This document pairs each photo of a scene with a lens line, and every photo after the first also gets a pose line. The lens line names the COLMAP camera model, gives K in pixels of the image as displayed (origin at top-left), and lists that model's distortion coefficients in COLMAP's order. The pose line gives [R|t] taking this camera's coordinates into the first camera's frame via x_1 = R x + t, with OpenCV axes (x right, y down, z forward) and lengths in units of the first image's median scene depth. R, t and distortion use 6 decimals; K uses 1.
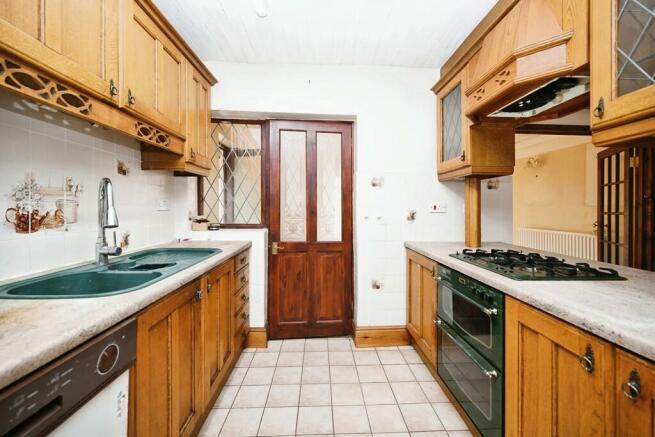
lens RADIAL K [[260.2, 0, 328.1], [0, 260.2, 210.4], [0, 0, 1]] dist [-0.000155, -0.000023]
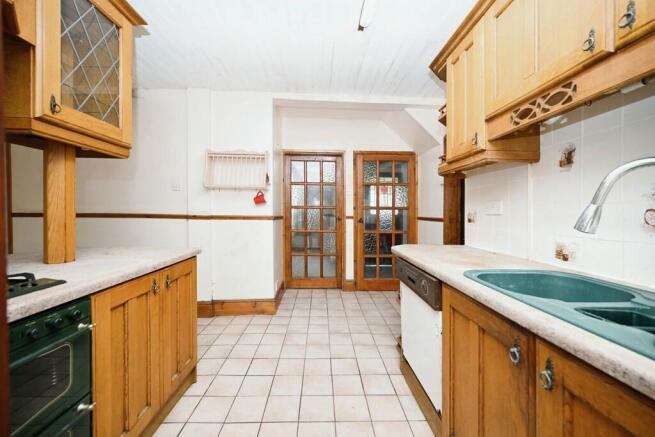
lens RADIAL K [[260.2, 0, 328.1], [0, 260.2, 210.4], [0, 0, 1]] dist [-0.000155, -0.000023]
pose [[-0.999821, -0.018931, -0.000409, -0.123687], [-0.018934, 0.999785, 0.008438, 0.009523], [0.000249, 0.008444, -0.999964, 1.986831]]
